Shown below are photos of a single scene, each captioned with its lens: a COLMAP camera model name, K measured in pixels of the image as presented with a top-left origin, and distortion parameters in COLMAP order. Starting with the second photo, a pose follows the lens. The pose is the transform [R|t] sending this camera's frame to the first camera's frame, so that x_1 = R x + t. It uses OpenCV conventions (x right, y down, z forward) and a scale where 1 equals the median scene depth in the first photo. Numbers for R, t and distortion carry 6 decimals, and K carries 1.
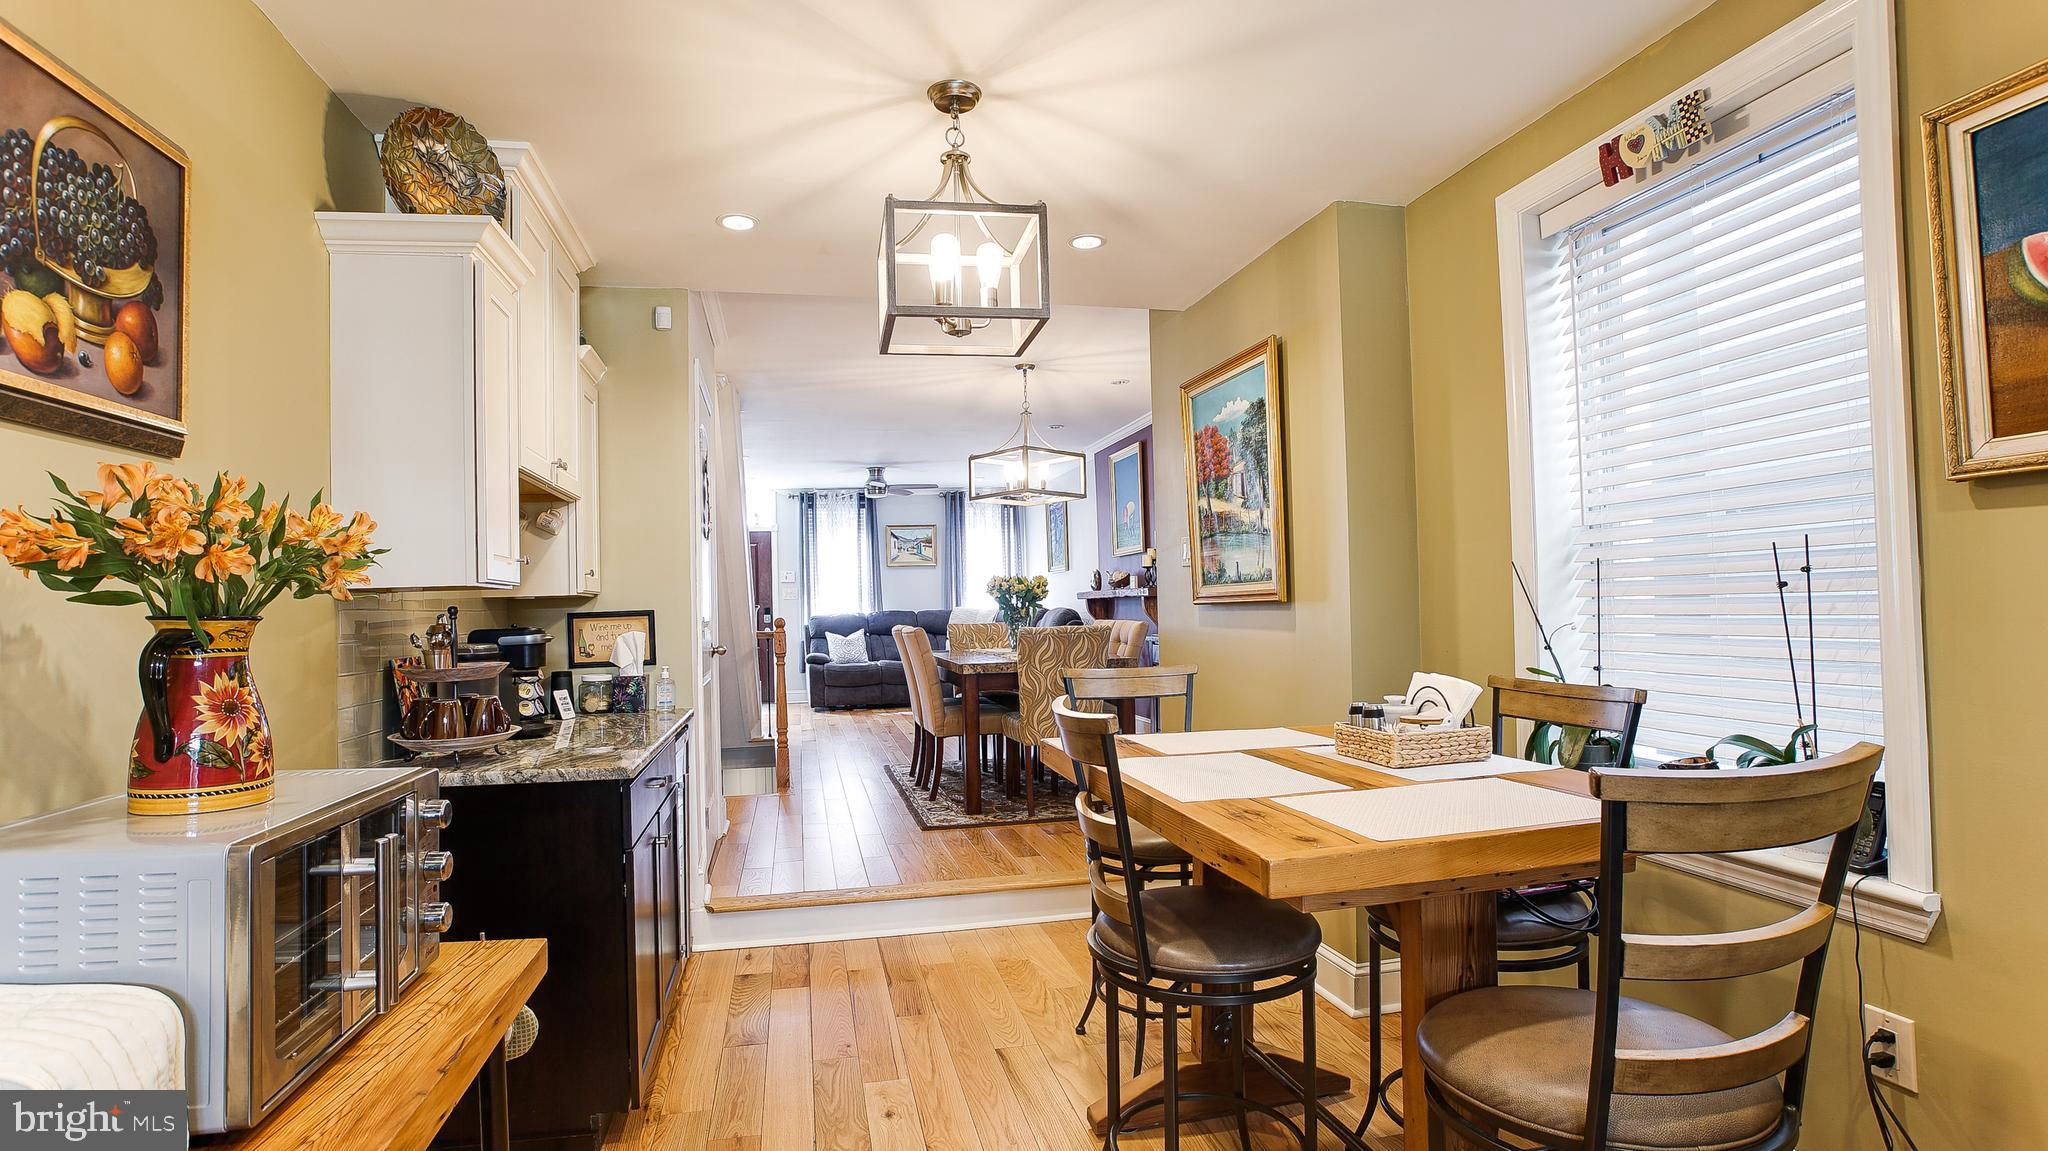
lens RADIAL K [[1037.8, 0, 1021.2], [0, 1037.8, 582.6], [0, 0, 1]] dist [-0.055956, 0.000505]
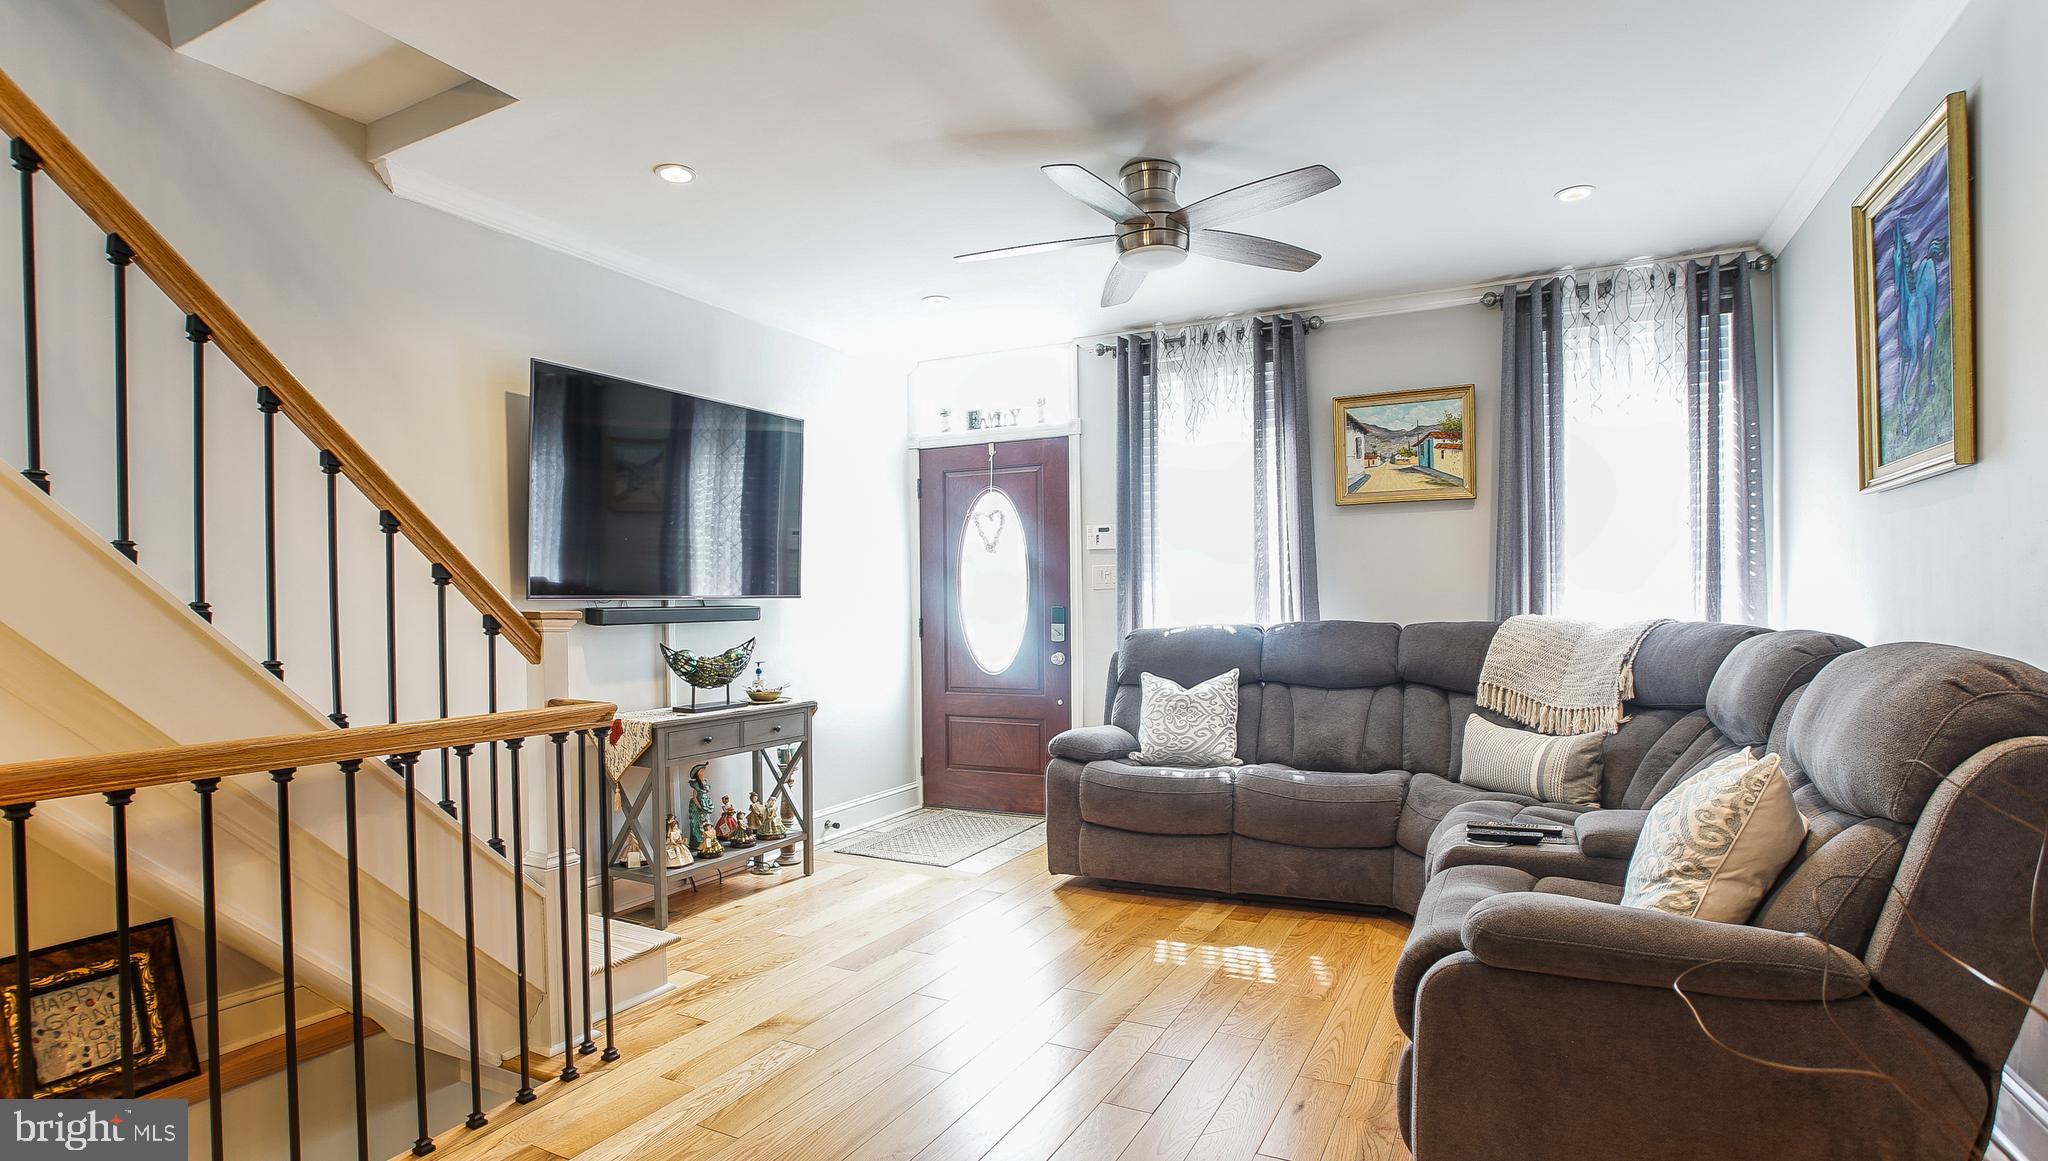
lens RADIAL K [[1016.4, 0, 974.2], [0, 1016.4, 610.8], [0, 0, 1]] dist [-0.057932, 0.011285]
pose [[0.759034, 0.020261, -0.650736, 0.028498], [0.004709, 0.999319, 0.036607, 0.018481], [0.651034, -0.030850, 0.758422, 1.271339]]
